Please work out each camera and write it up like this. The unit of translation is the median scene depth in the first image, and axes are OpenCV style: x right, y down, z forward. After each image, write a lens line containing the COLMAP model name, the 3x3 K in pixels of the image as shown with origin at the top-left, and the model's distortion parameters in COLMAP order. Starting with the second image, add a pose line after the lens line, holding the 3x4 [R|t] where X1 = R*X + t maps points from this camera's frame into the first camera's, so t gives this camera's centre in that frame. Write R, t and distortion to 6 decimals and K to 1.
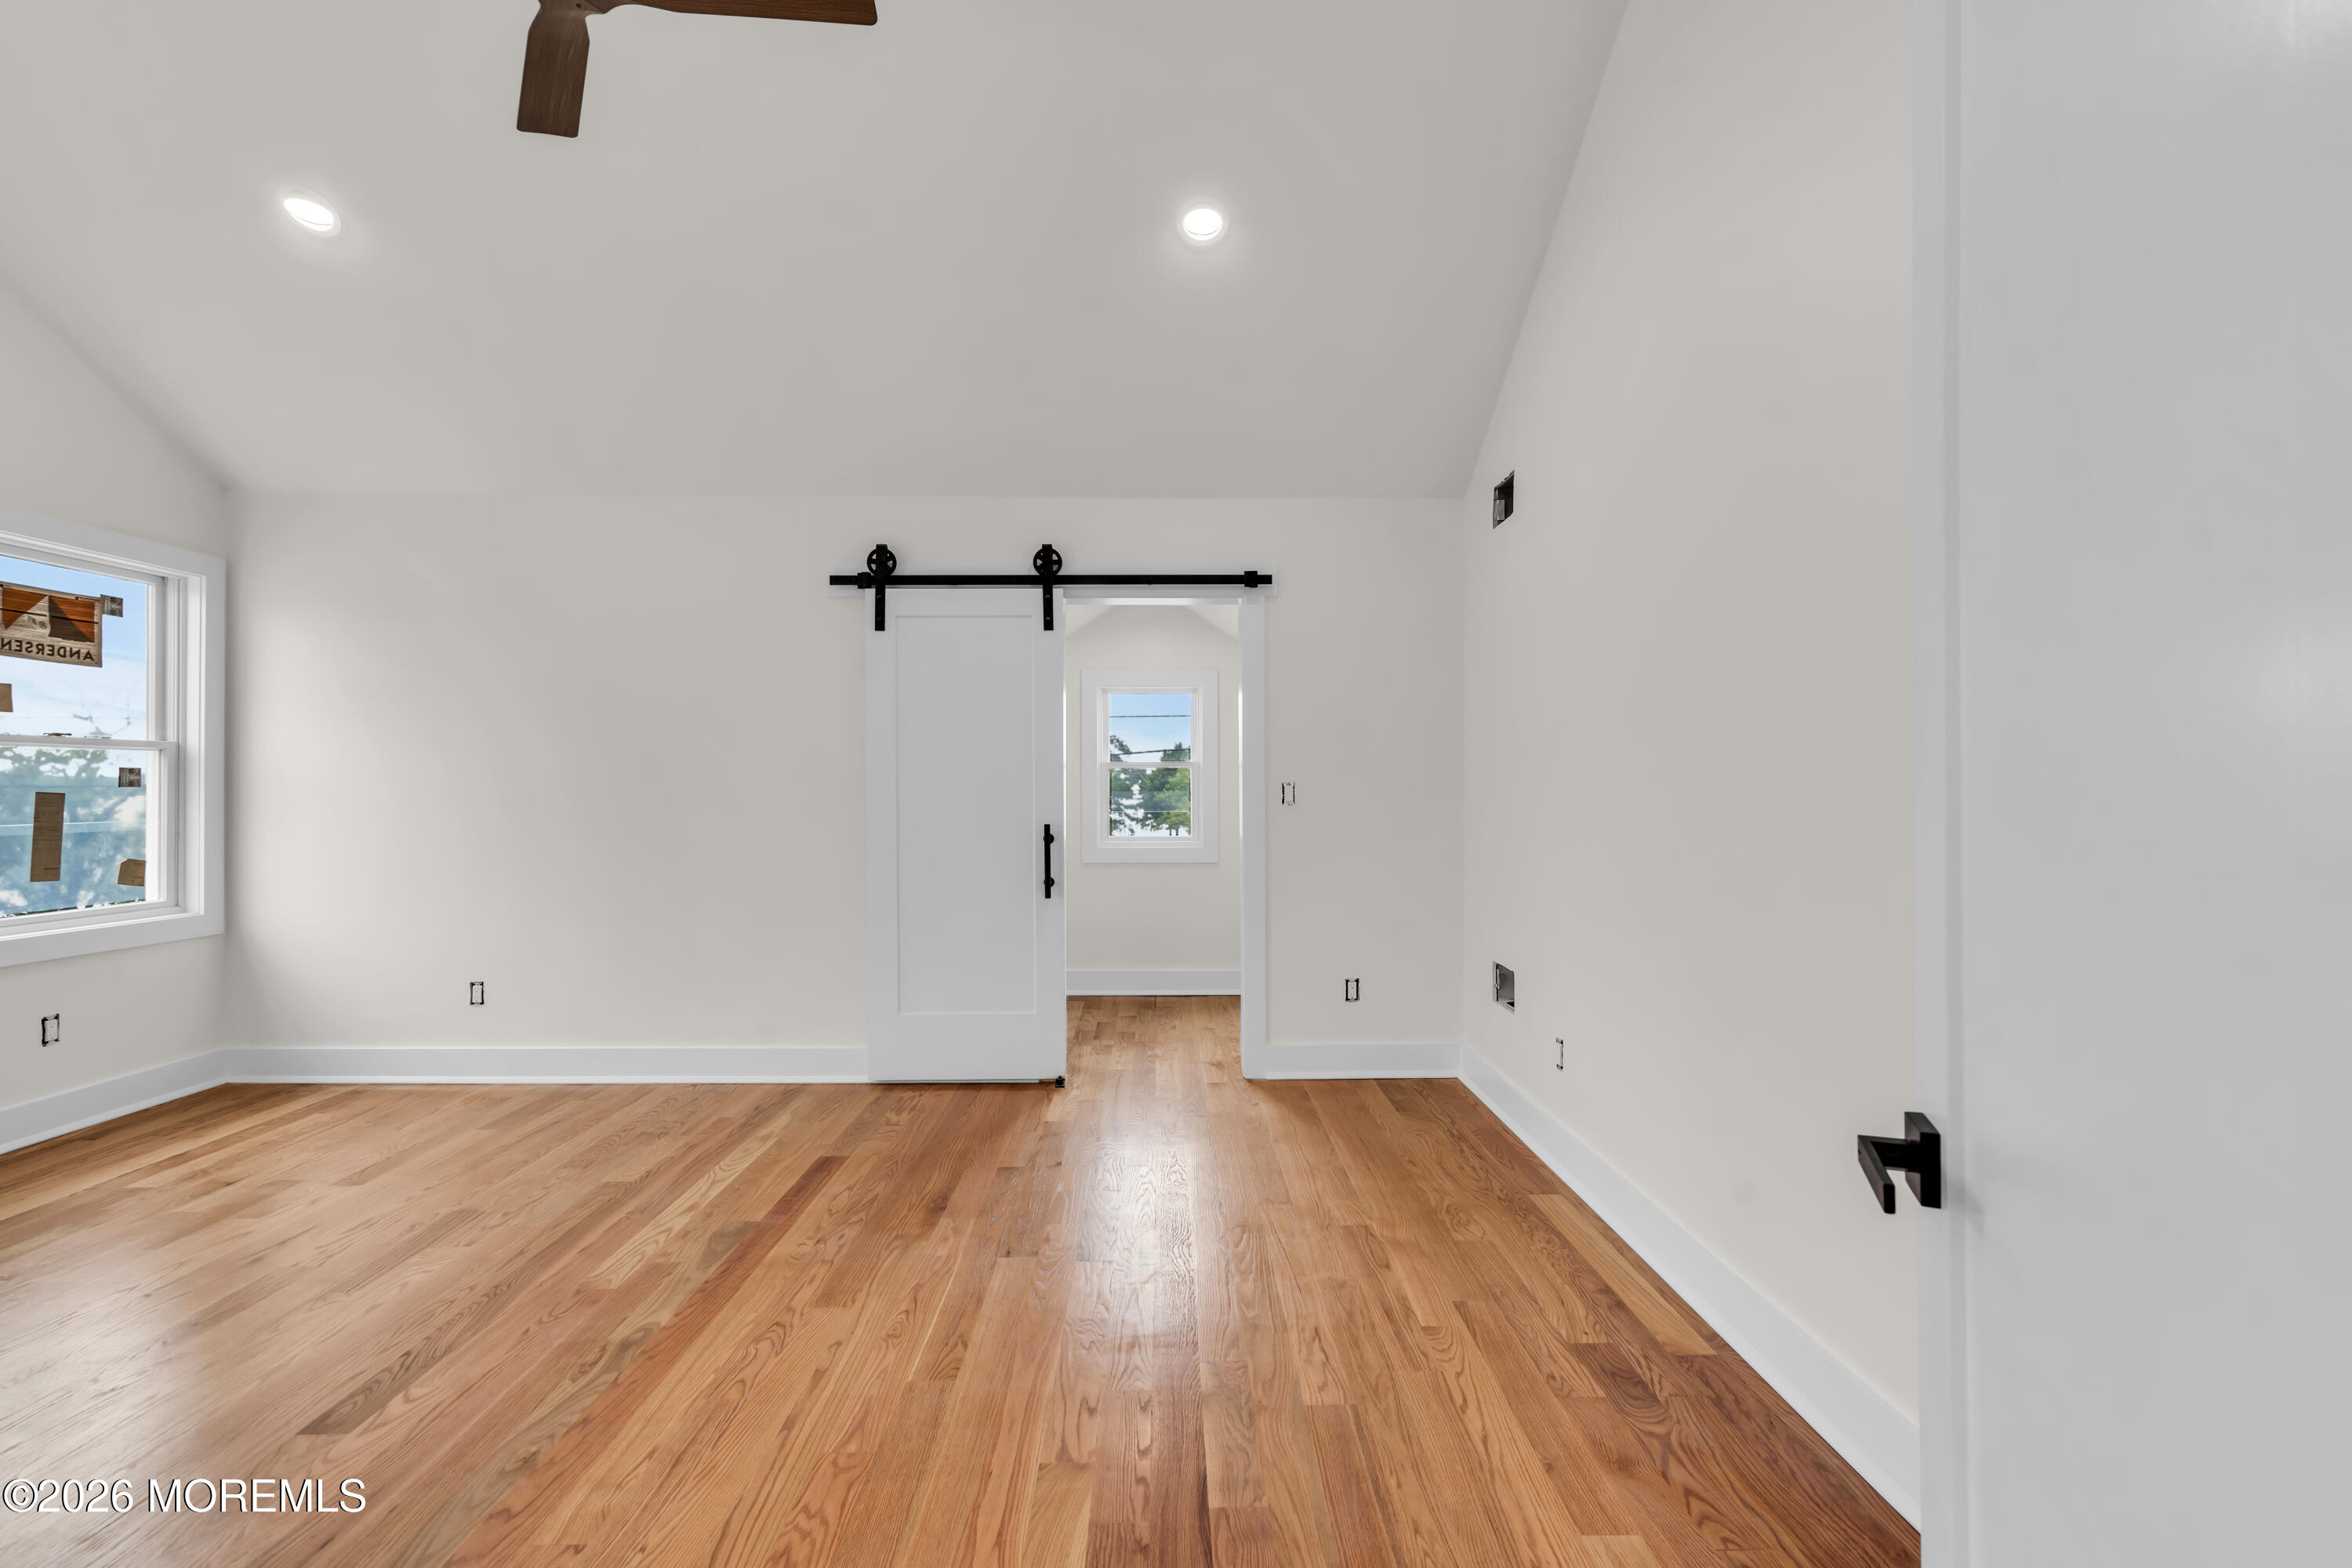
lens RADIAL K [[1055.1, 0, 1178.0], [0, 1055.1, 776.1], [0, 0, 1]] dist [-0.008332, 0.002804]
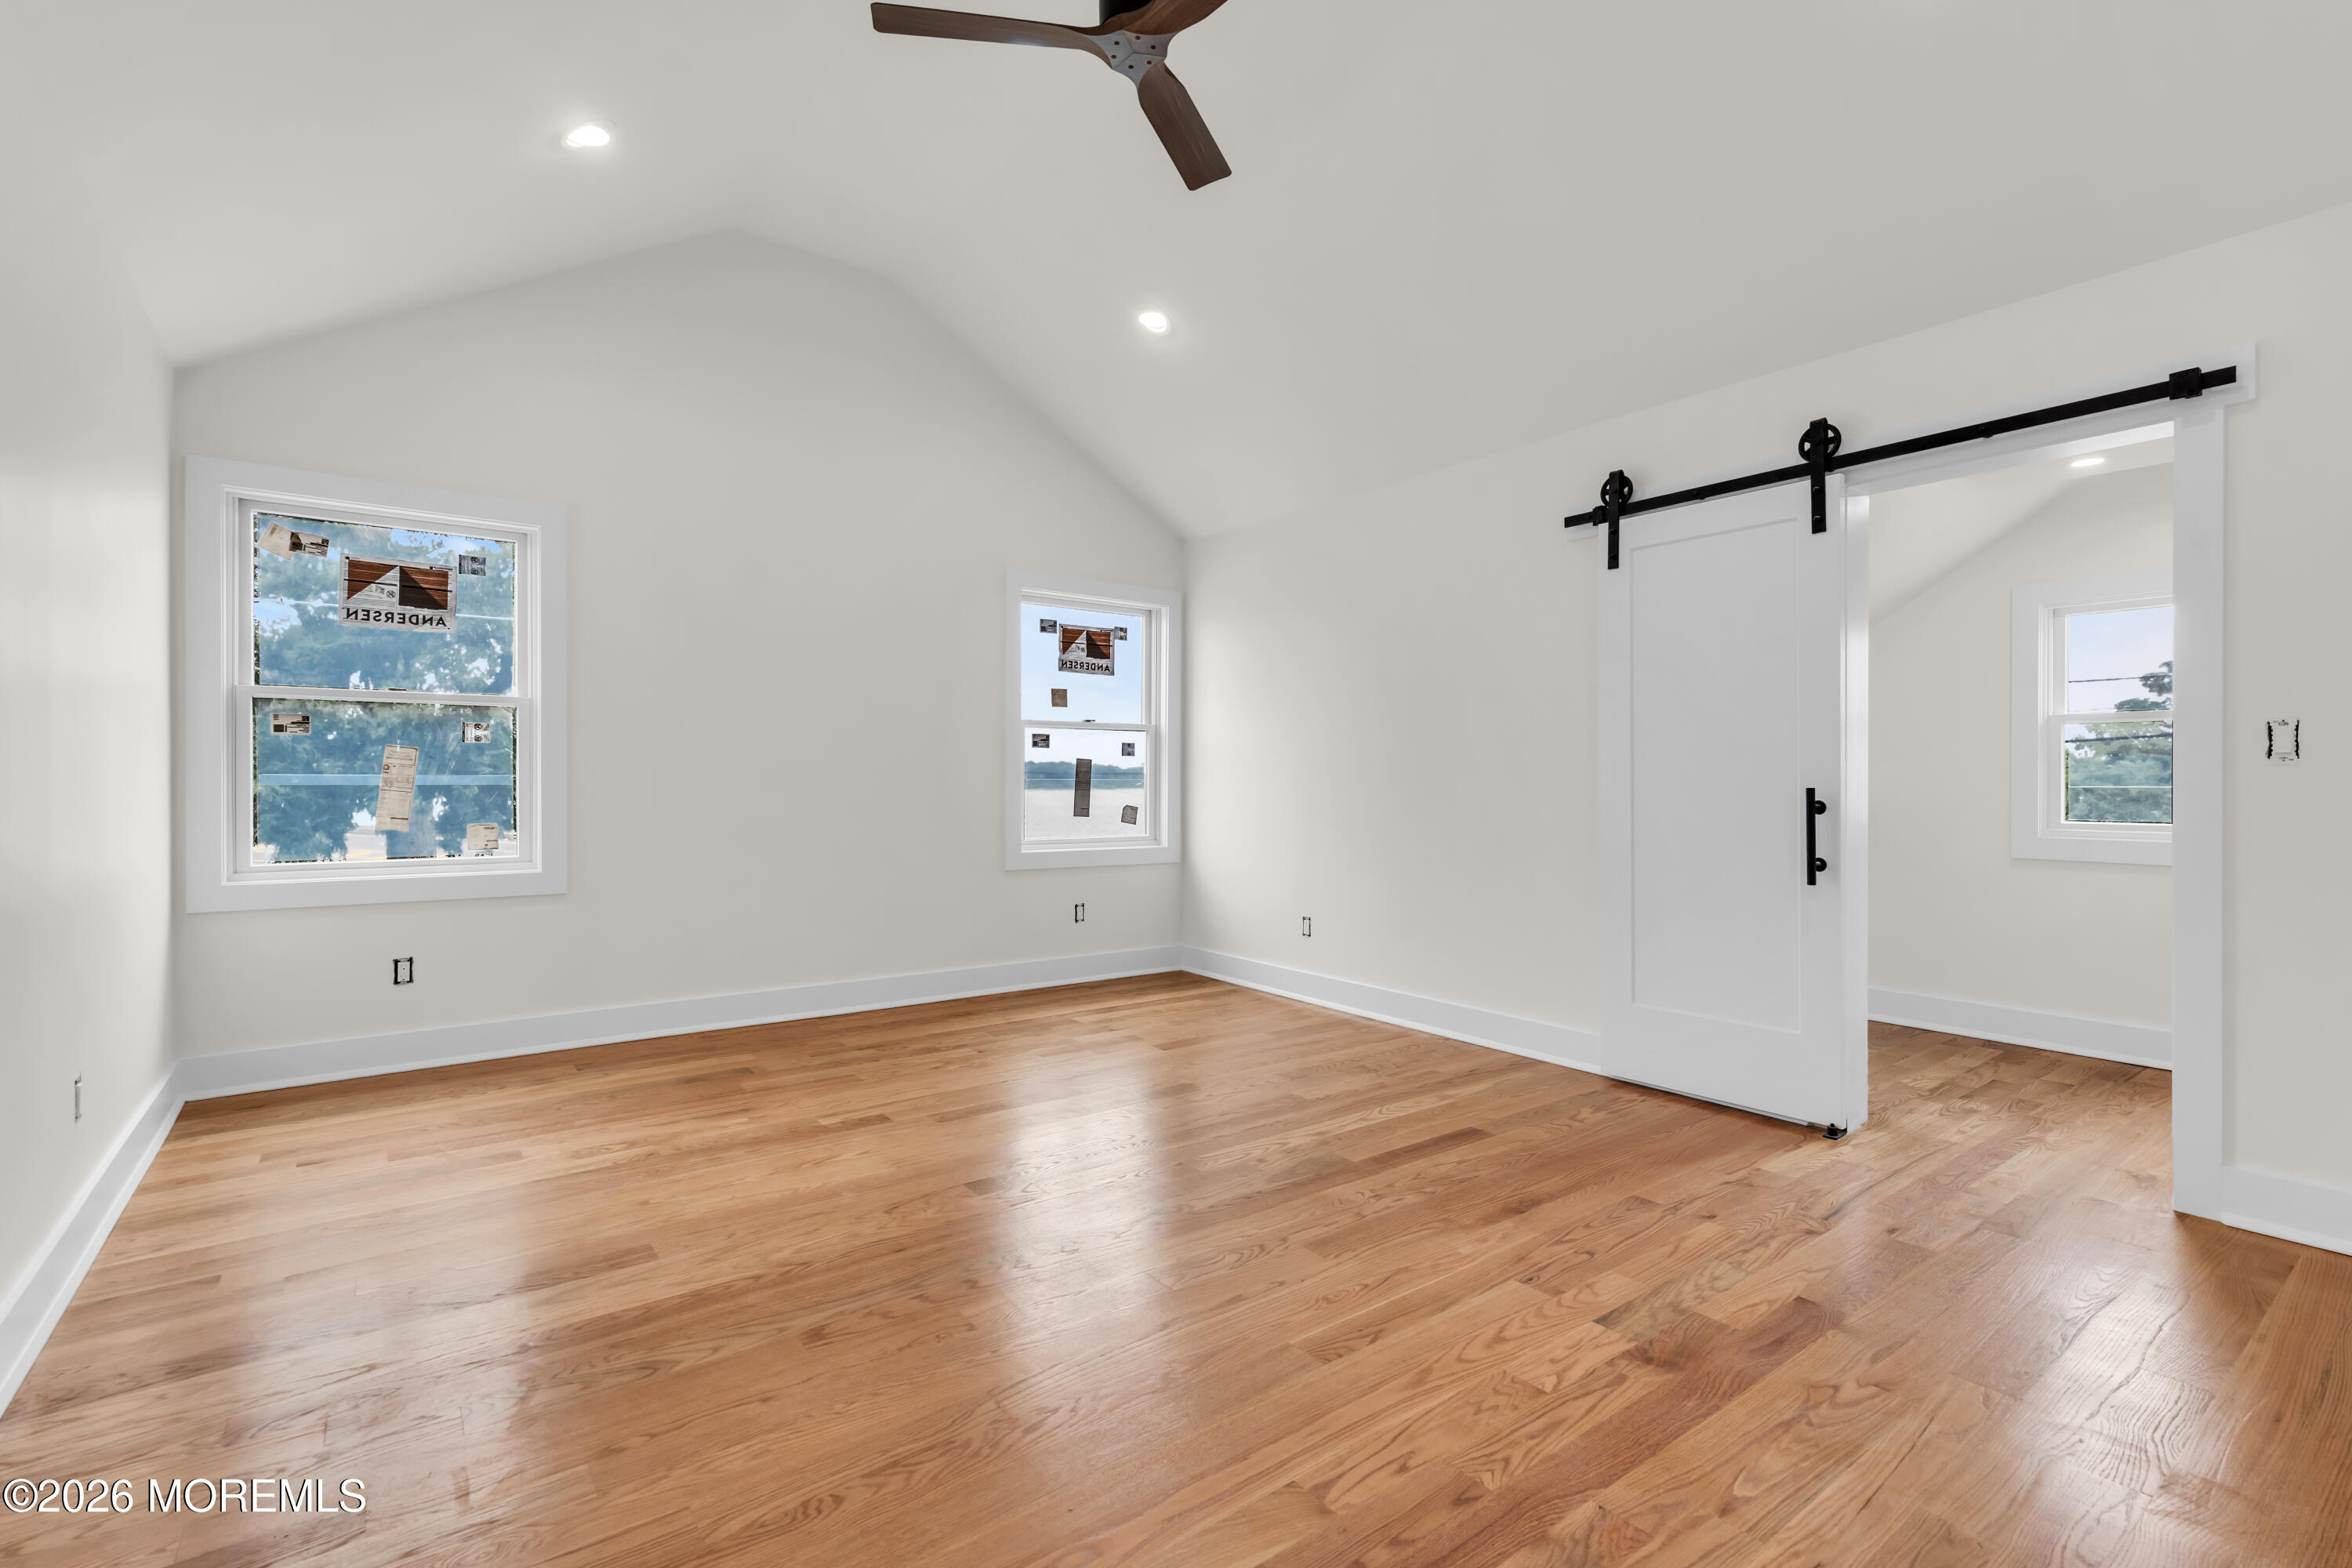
lens RADIAL K [[1055.1, 0, 1181.5], [0, 1055.1, 776.3], [0, 0, 1]] dist [-0.008332, 0.002804]
pose [[0.583285, -0.001045, -0.812267, 0.246332], [0.003849, 0.999992, 0.001477, 0.037441], [0.812259, -0.003988, 0.583284, 0.206025]]
